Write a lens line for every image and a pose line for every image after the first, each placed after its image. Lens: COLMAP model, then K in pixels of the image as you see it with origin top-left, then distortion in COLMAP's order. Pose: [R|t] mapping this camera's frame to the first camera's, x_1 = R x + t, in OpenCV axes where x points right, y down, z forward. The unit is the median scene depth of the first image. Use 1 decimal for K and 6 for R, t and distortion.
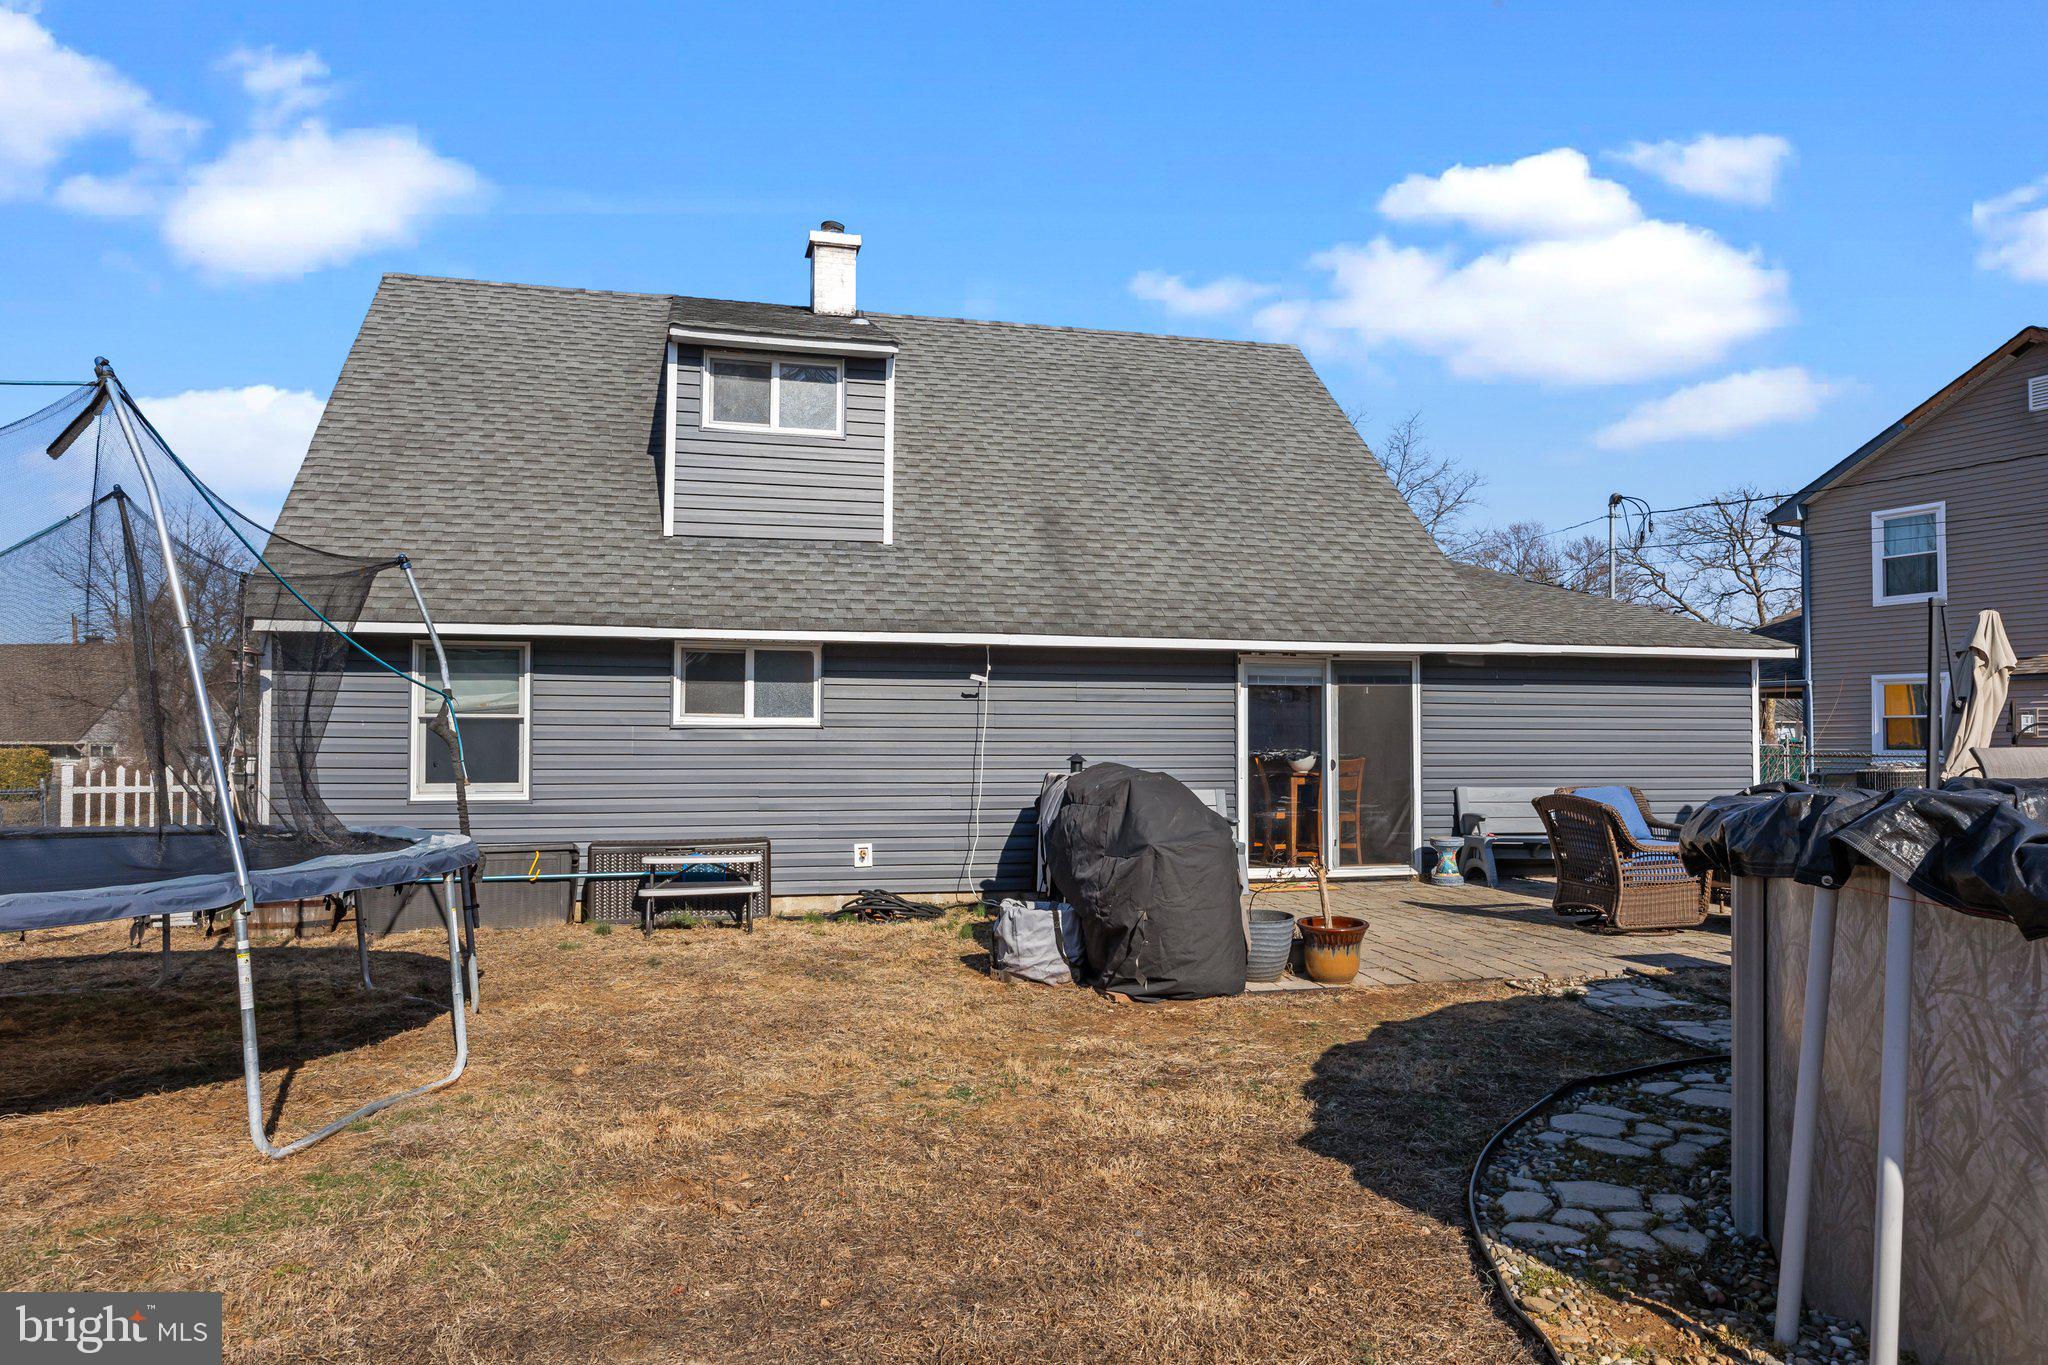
lens RADIAL K [[1355.9, 0, 1024.0], [0, 1355.9, 682.5], [0, 0, 1]] dist [0.000841, 0.005878]
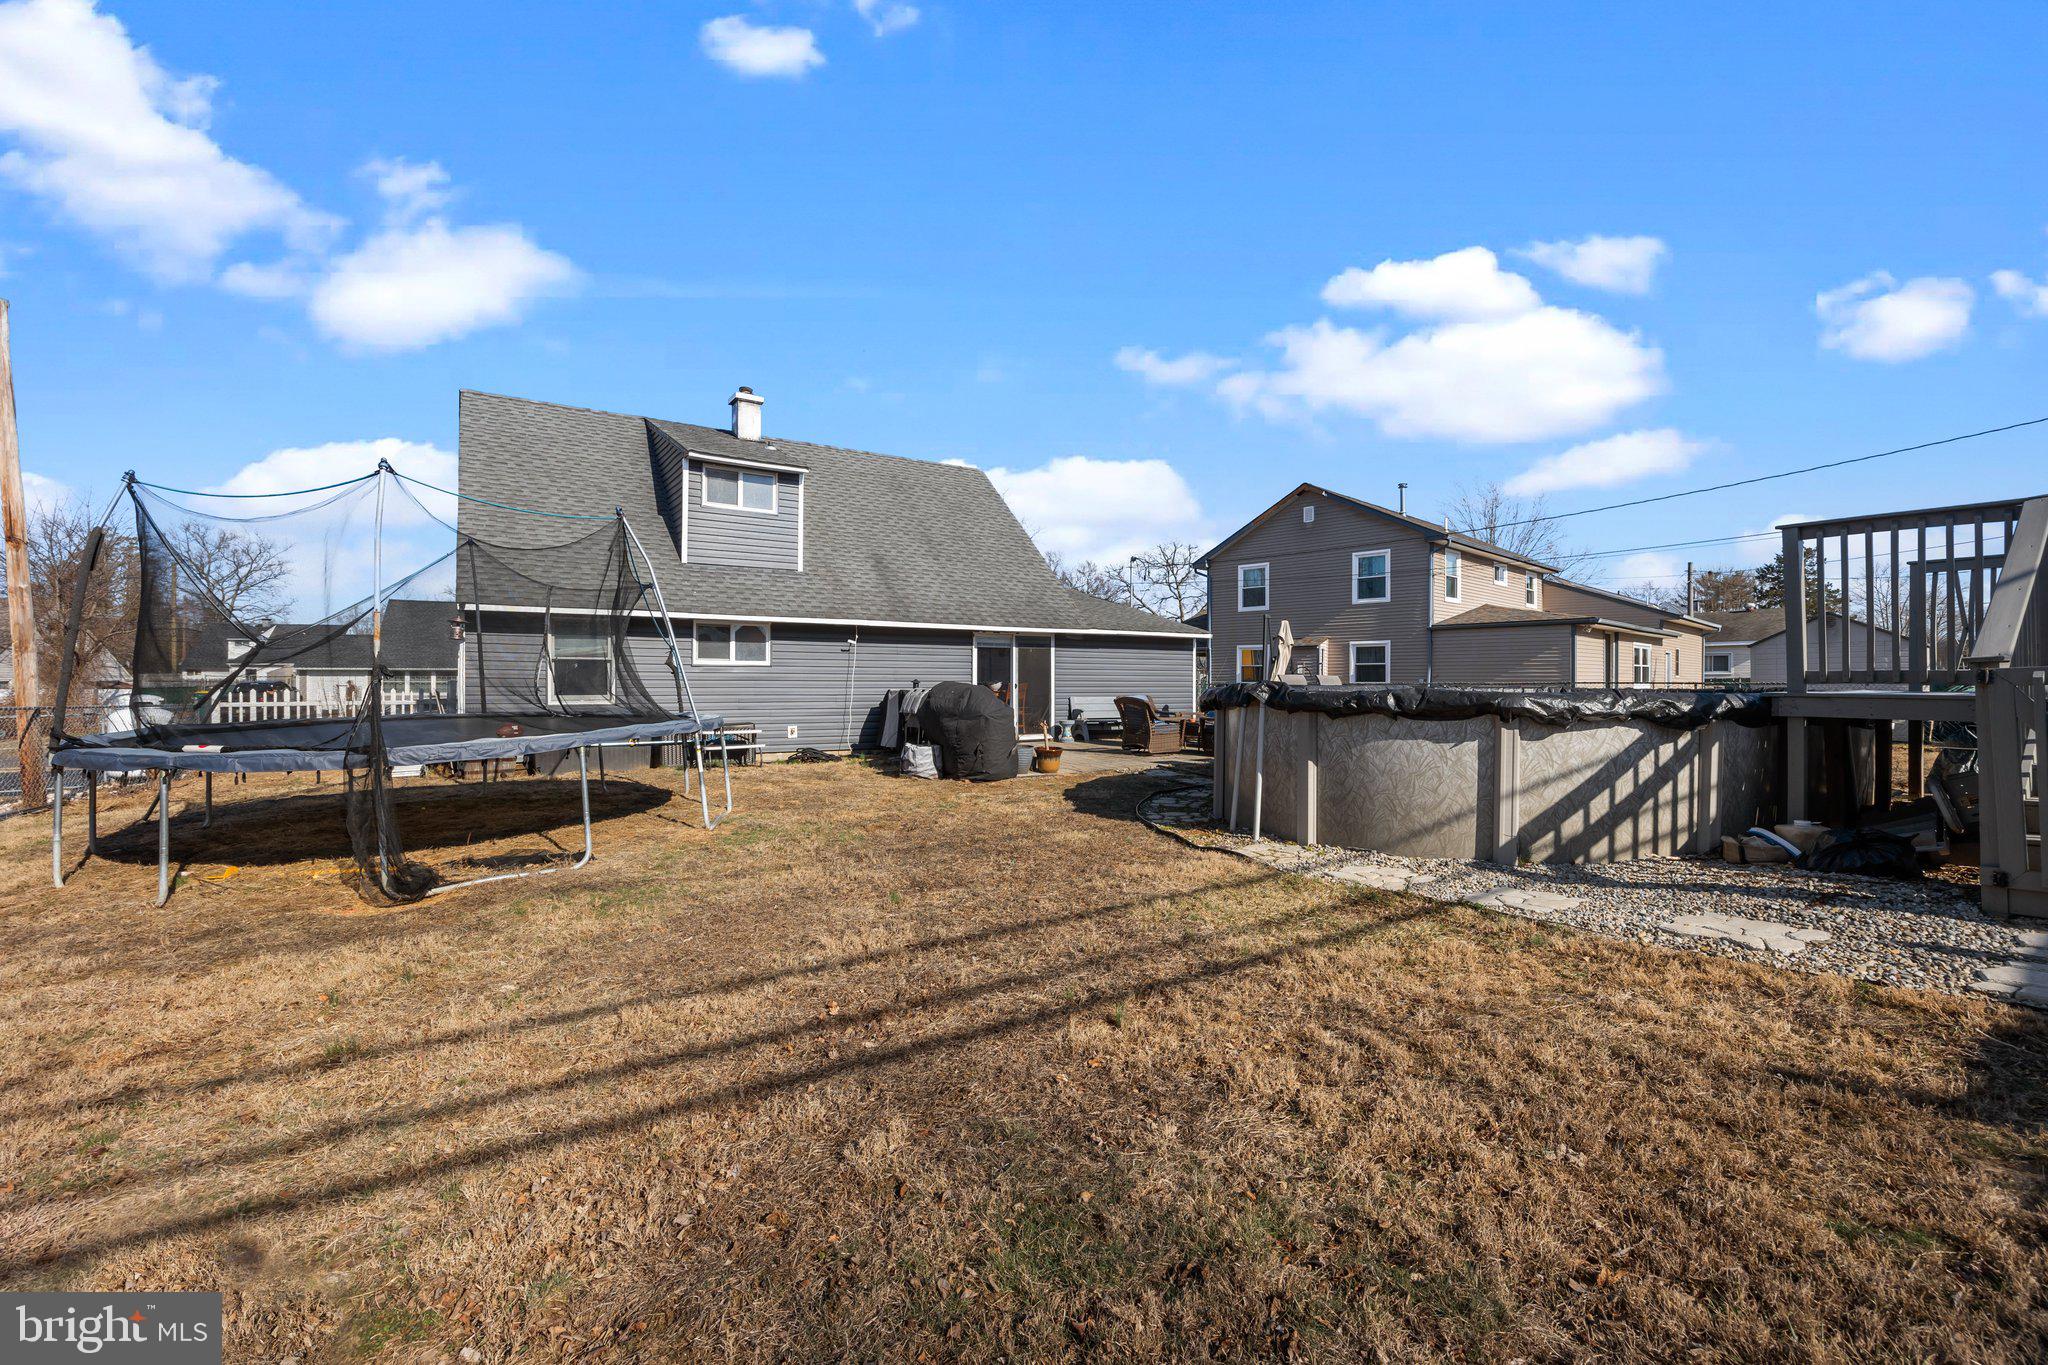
lens RADIAL K [[900.0, 0, 1024.8], [0, 900.0, 653.8], [0, 0, 1]] dist [0.000374, 0.000065]
pose [[0.944286, 0.010993, 0.328941, -0.214963], [-0.015330, 0.999826, 0.010595, -0.003491], [-0.328768, -0.015047, 0.944291, -0.306545]]
